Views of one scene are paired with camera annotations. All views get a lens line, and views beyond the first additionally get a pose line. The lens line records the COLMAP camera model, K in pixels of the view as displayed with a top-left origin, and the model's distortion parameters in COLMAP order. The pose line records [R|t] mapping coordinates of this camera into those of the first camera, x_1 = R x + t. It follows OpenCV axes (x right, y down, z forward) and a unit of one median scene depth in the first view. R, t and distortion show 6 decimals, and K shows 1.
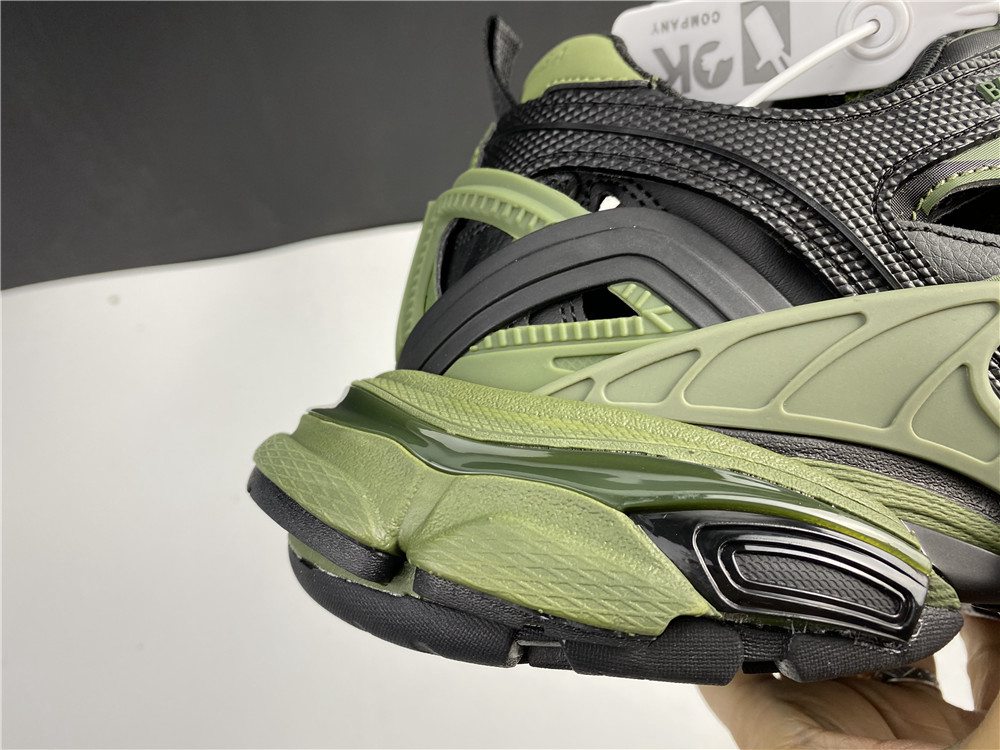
lens RADIAL K [[775.6, 0, 500.0], [0, 775.6, 375.0], [0, 0, 1]] dist [0.051428, -0.000502]
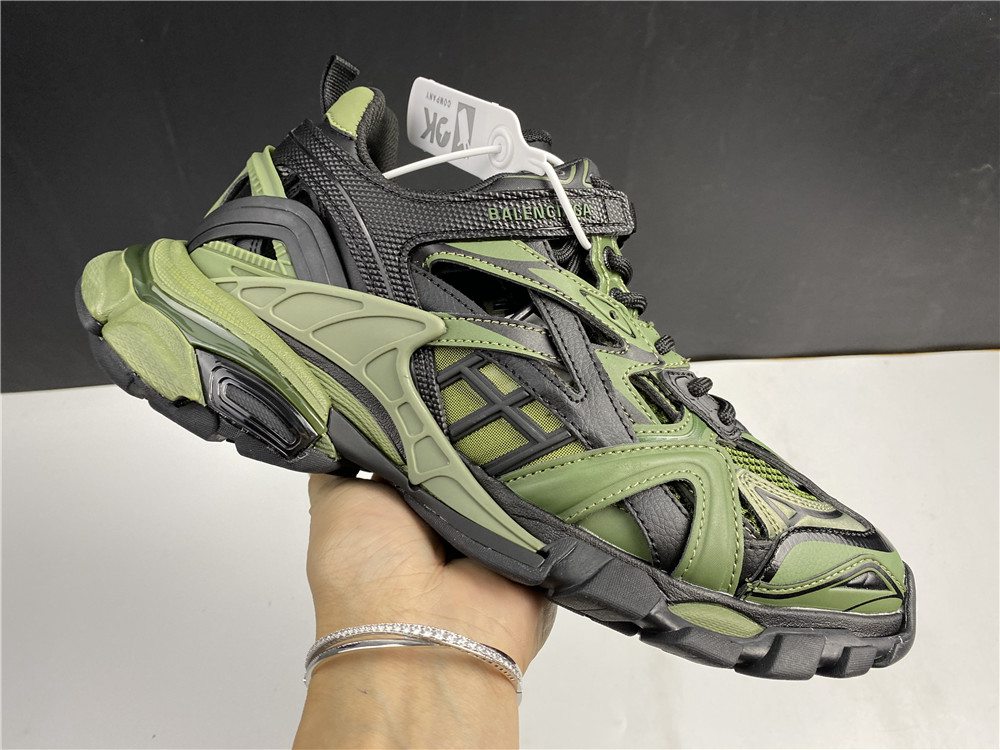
lens RADIAL K [[775.6, 0, 500.0], [0, 775.6, 375.0], [0, 0, 1]] dist [0.051428, -0.000502]
pose [[0.909999, 0.385572, -0.152431, 1.041232], [-0.361327, 0.917813, 0.164505, -0.321746], [0.203332, -0.094622, 0.974527, -0.704593]]
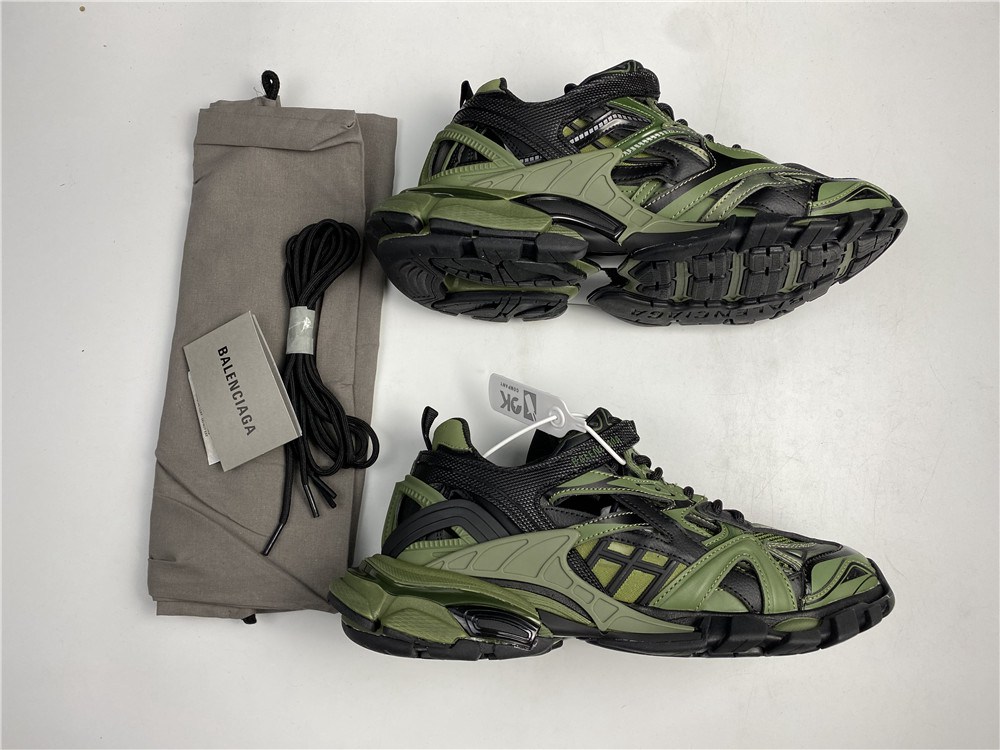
lens RADIAL K [[775.6, 0, 500.0], [0, 775.6, 375.0], [0, 0, 1]] dist [0.051428, -0.000502]
pose [[0.998944, -0.025229, -0.038411, 0.460750], [0.021771, 0.995889, -0.087925, -0.435556], [0.040471, 0.086996, 0.995386, -2.018583]]
